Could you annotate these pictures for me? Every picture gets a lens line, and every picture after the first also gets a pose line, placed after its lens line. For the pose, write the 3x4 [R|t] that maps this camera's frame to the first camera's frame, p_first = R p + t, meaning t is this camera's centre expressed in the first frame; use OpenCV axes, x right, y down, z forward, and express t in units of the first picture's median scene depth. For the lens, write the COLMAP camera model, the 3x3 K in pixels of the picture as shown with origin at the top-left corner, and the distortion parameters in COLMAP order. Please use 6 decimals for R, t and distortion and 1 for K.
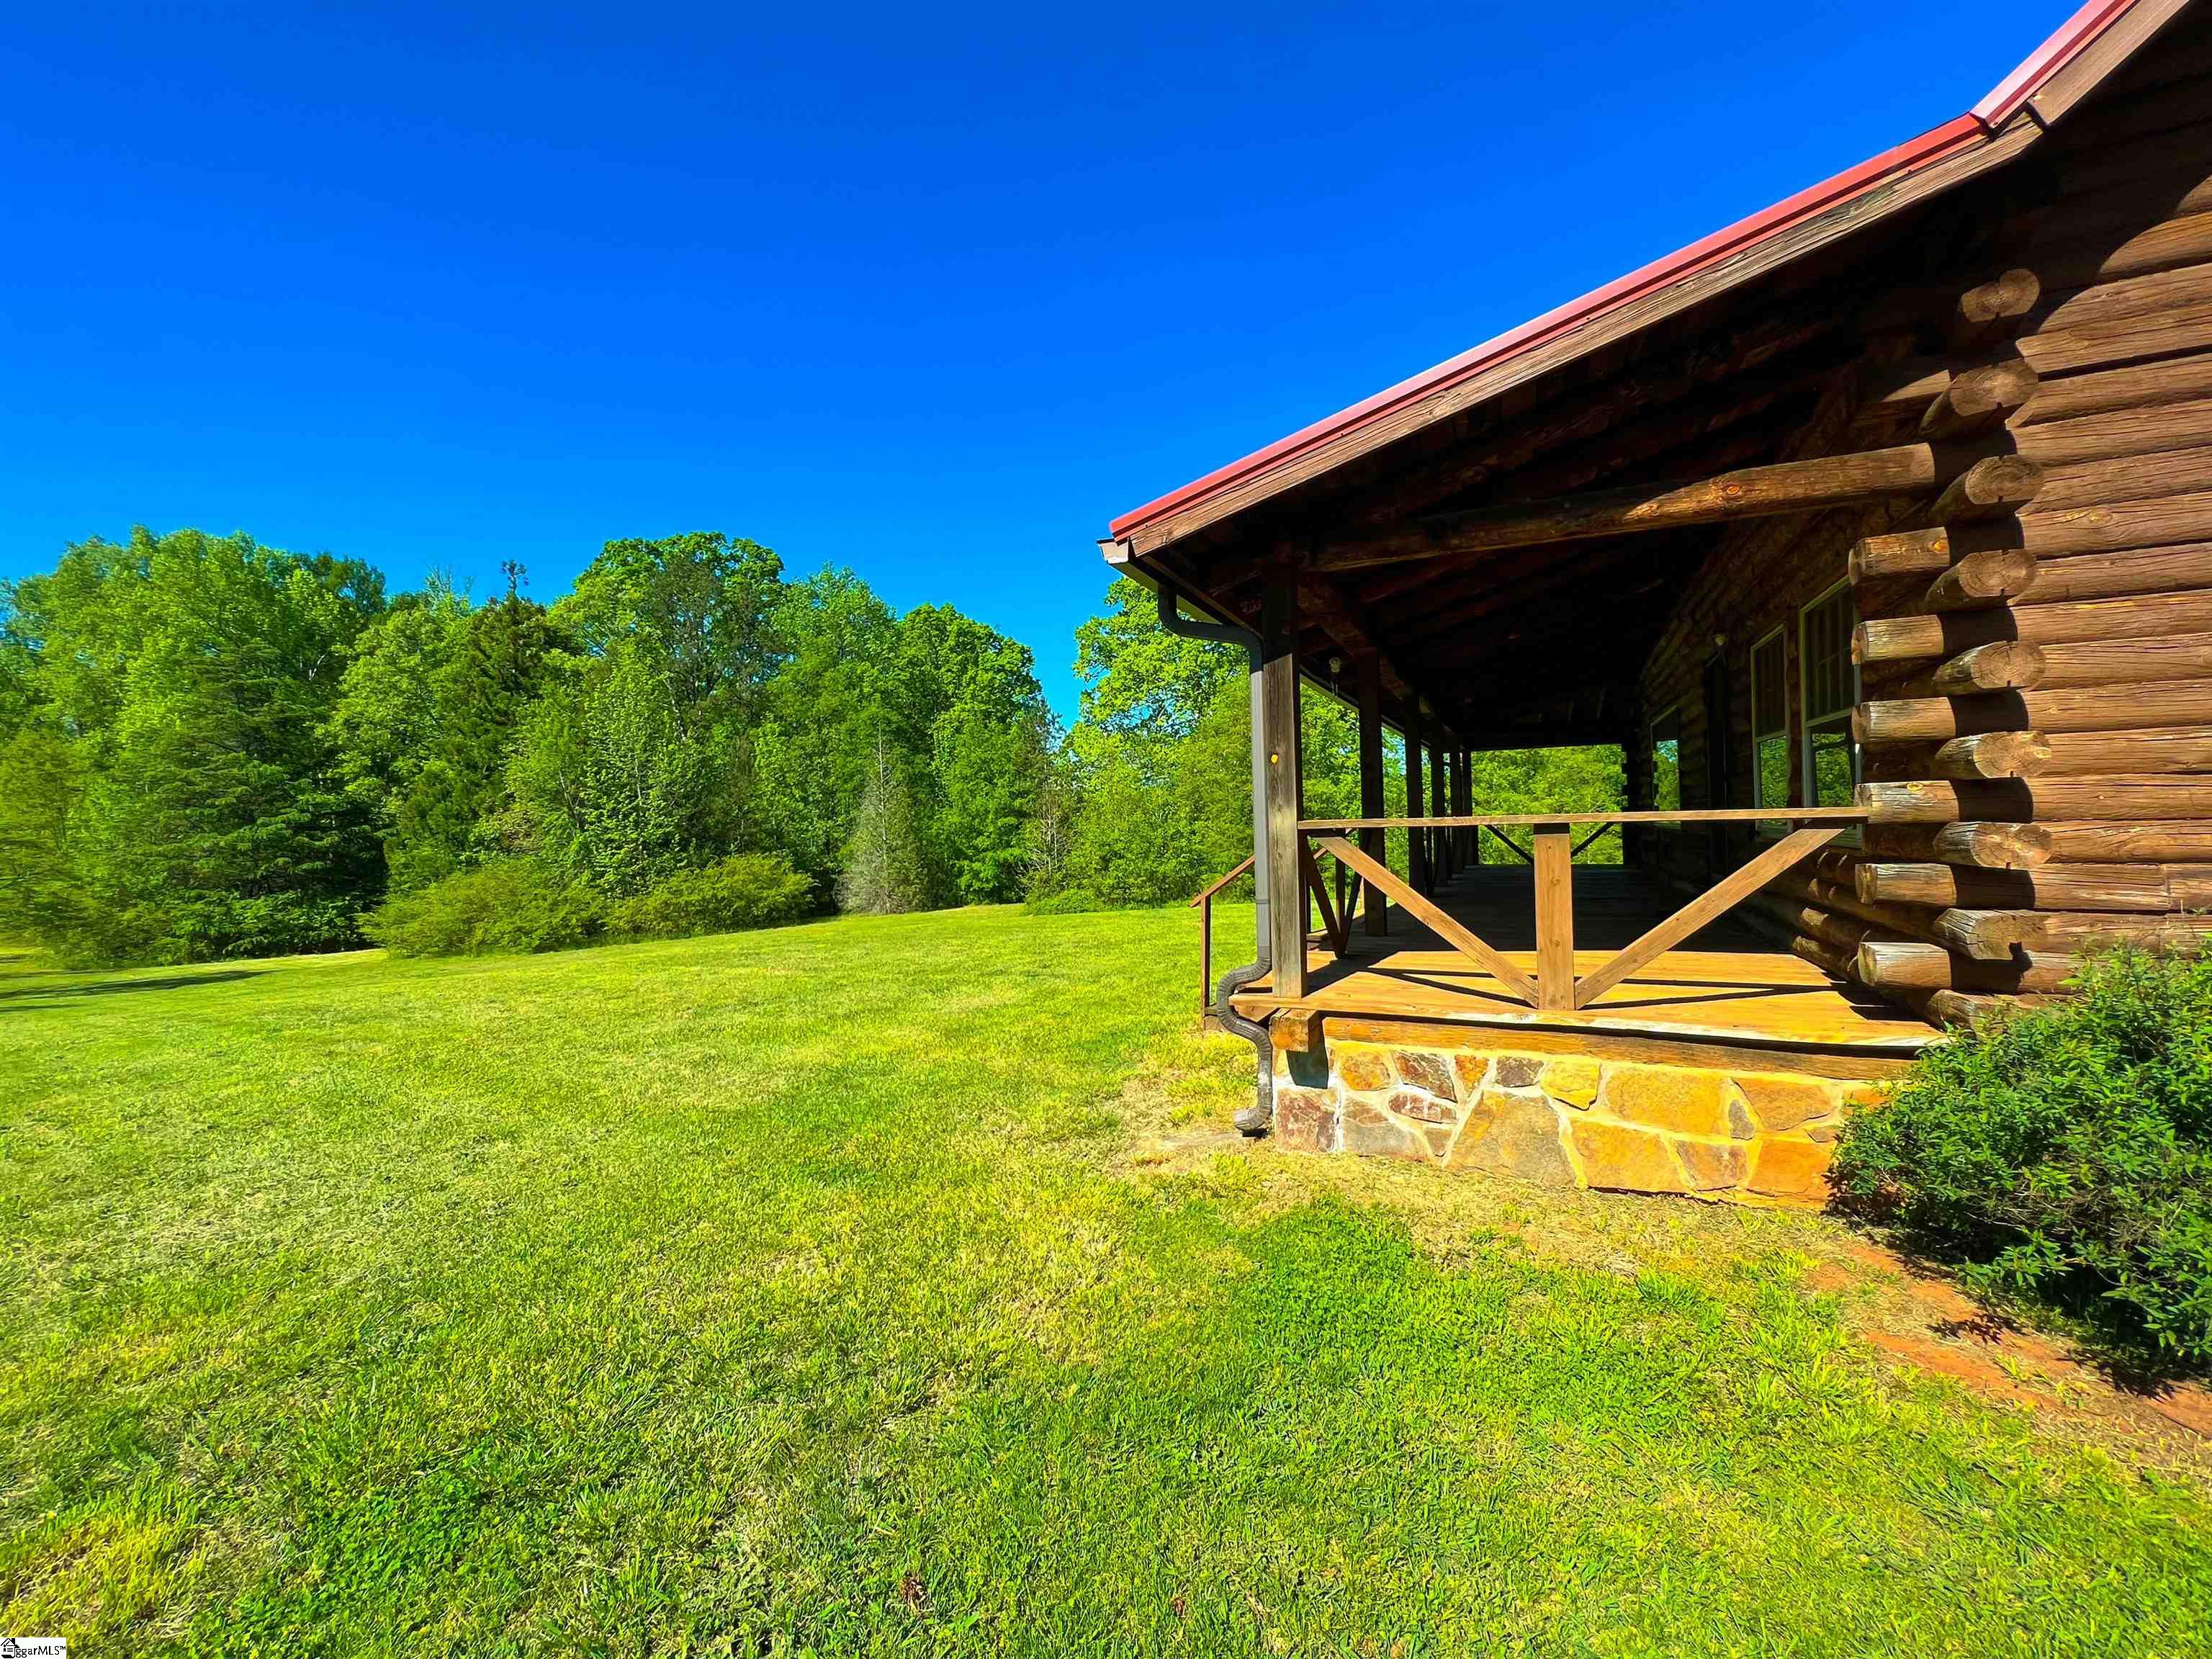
lens RADIAL K [[883.3, 0, 1110.1], [0, 883.3, 826.0], [0, 0, 1]] dist [-0.001210, 0.000257]
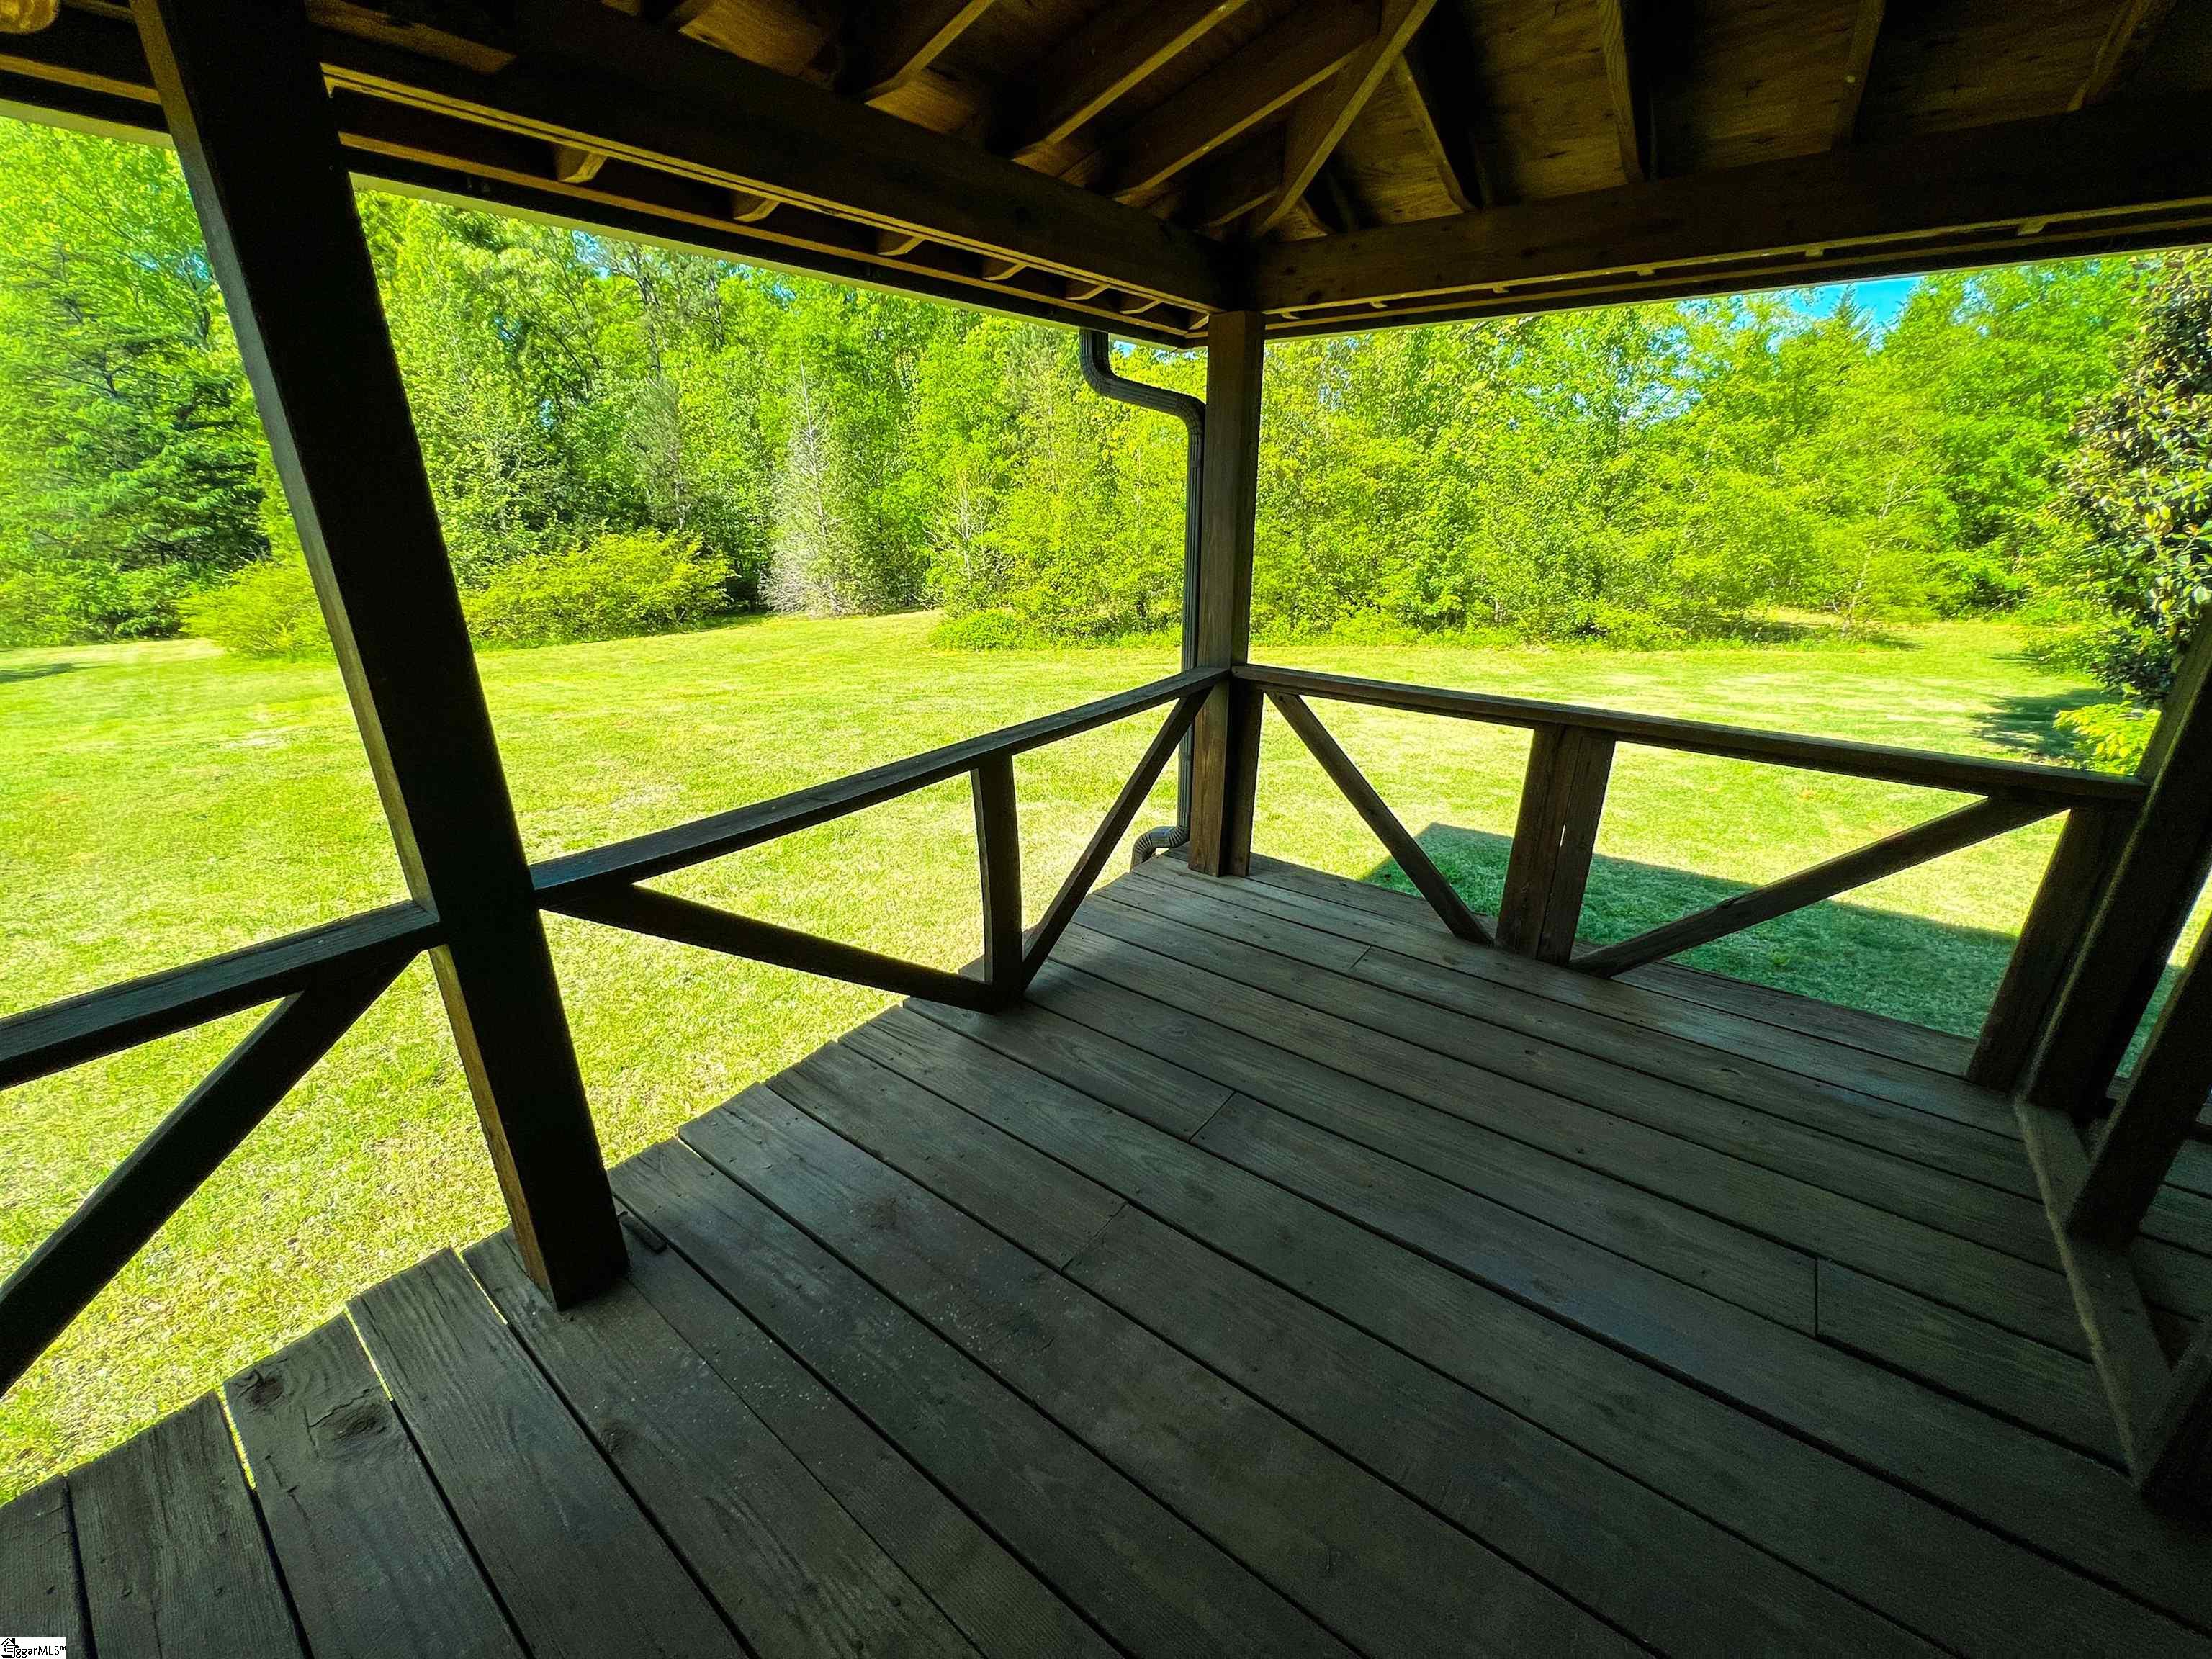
lens RADIAL K [[883.3, 0, 1100.8], [0, 883.3, 824.8], [0, 0, 1]] dist [-0.001210, 0.000257]
pose [[0.981982, 0.085249, -0.168651, 0.146289], [-0.018281, 0.931131, 0.364225, -0.020037], [0.188086, -0.354580, 0.915913, 0.284900]]
